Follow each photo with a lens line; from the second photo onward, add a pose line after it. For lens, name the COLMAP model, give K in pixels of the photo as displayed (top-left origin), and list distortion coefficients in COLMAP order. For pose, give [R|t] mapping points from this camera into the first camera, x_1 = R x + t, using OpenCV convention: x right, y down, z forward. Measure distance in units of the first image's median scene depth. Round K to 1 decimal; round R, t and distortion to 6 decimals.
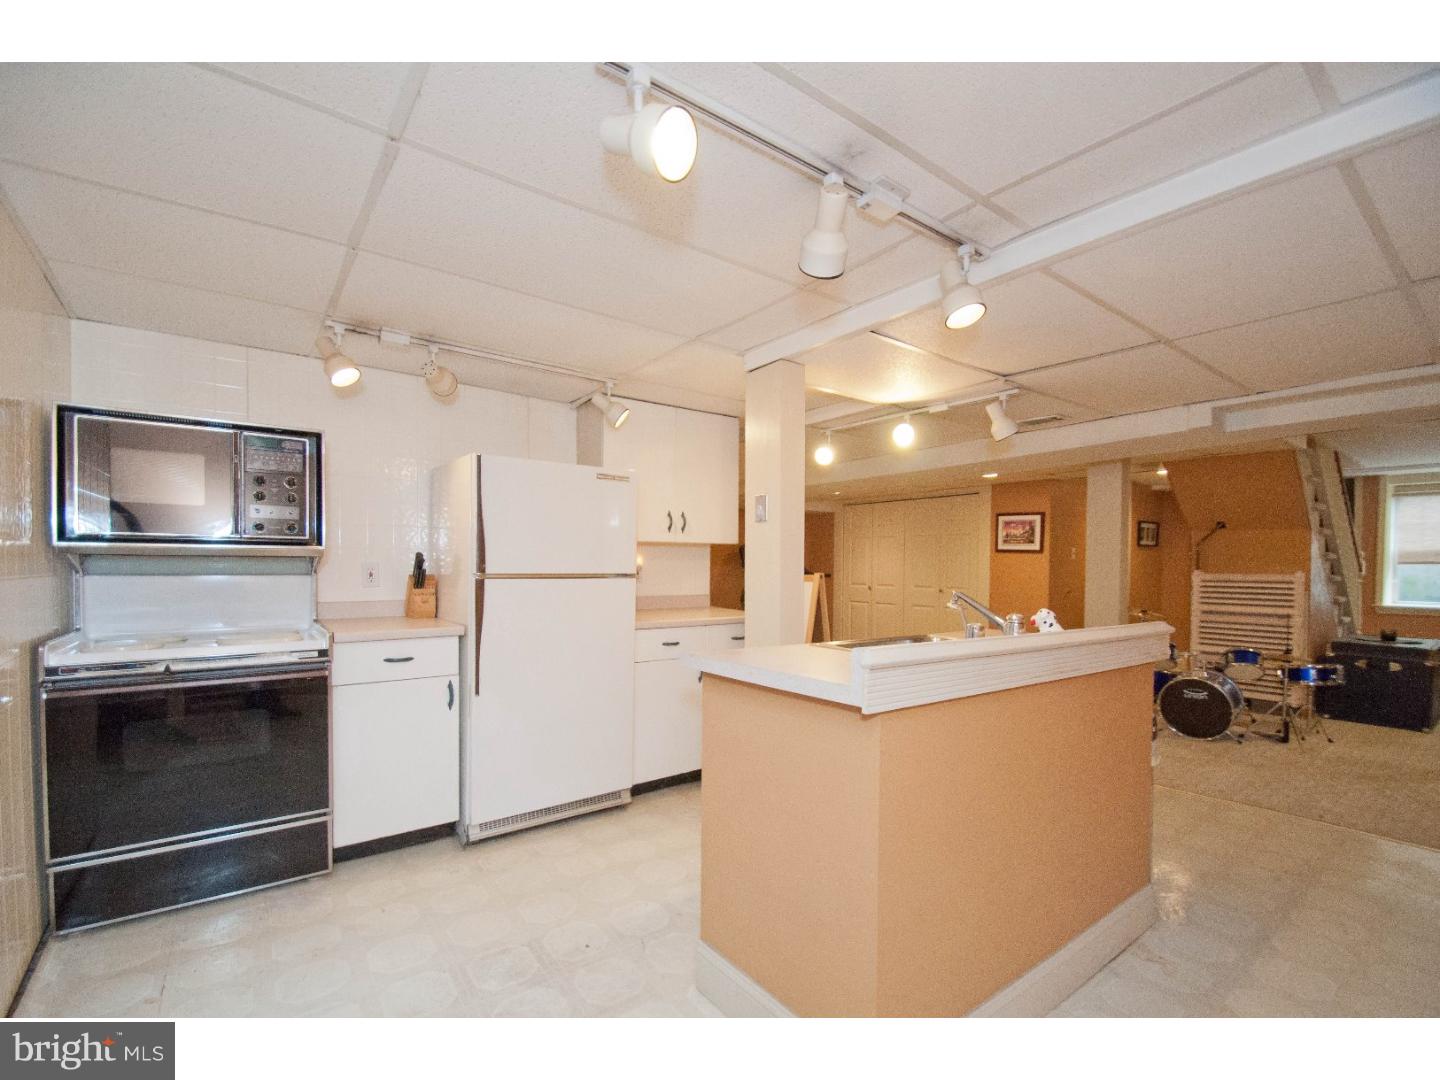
lens RADIAL K [[637.2, 0, 711.4], [0, 637.2, 576.9], [0, 0, 1]] dist [-0.000074, -0.014830]
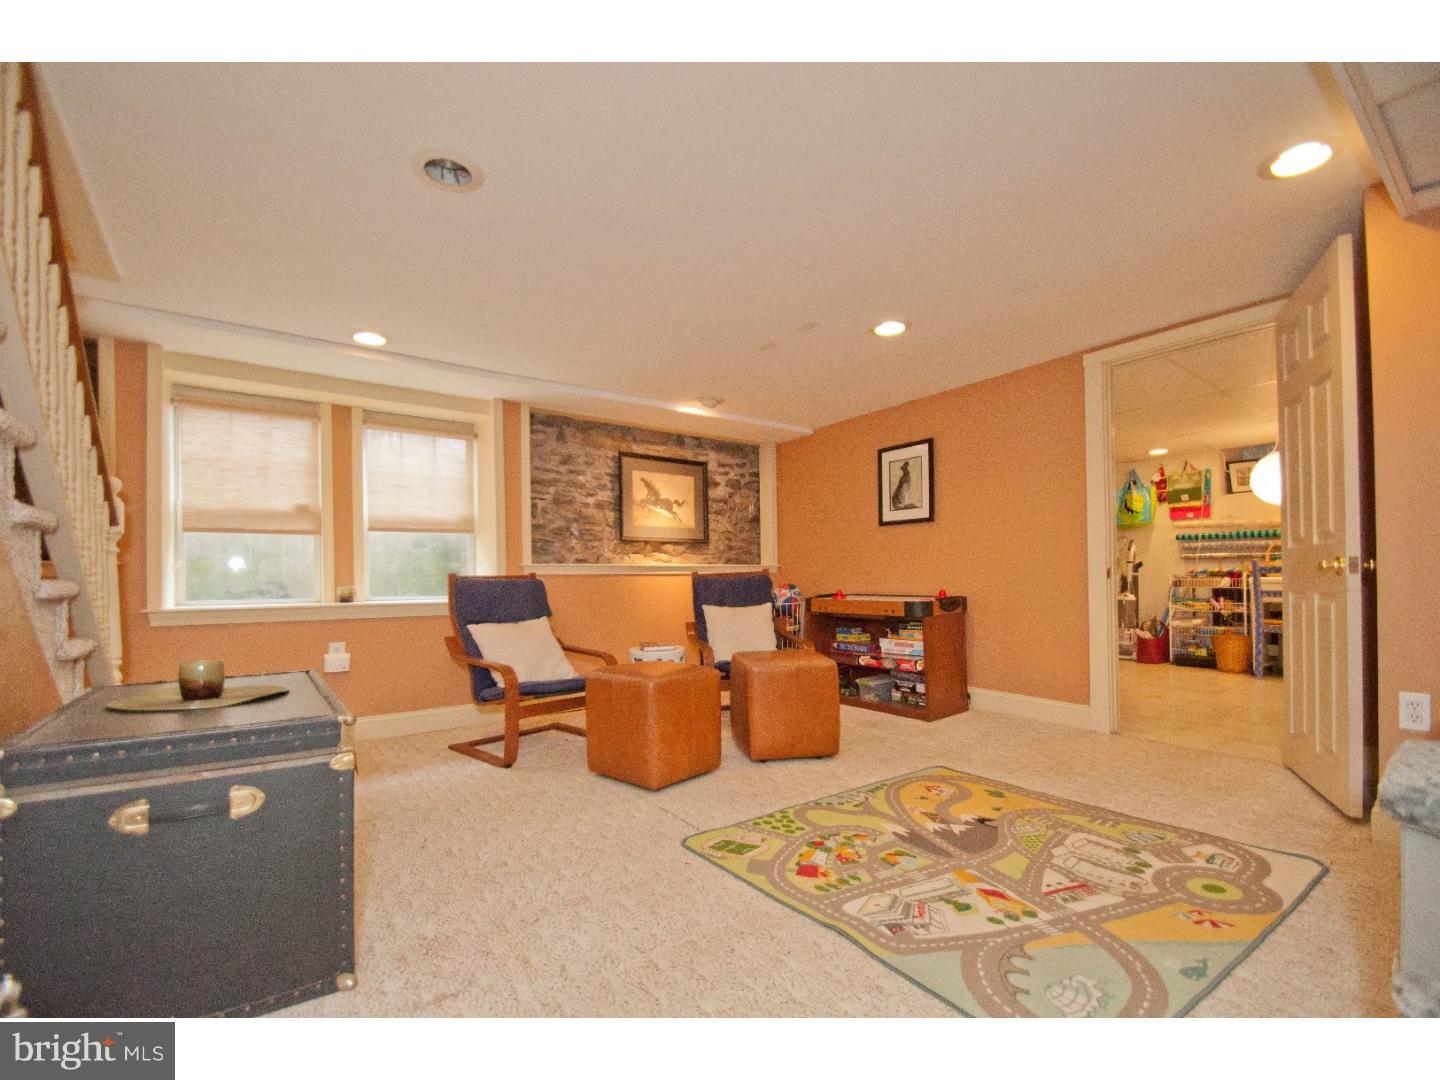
lens RADIAL K [[637.2, 0, 711.4], [0, 637.2, 576.9], [0, 0, 1]] dist [-0.000074, -0.014830]
pose [[0.008341, 0.004062, 0.999957, 0.582609], [0.027306, 0.999618, -0.004288, 0.035115], [-0.999592, 0.027340, 0.008226, 0.563155]]
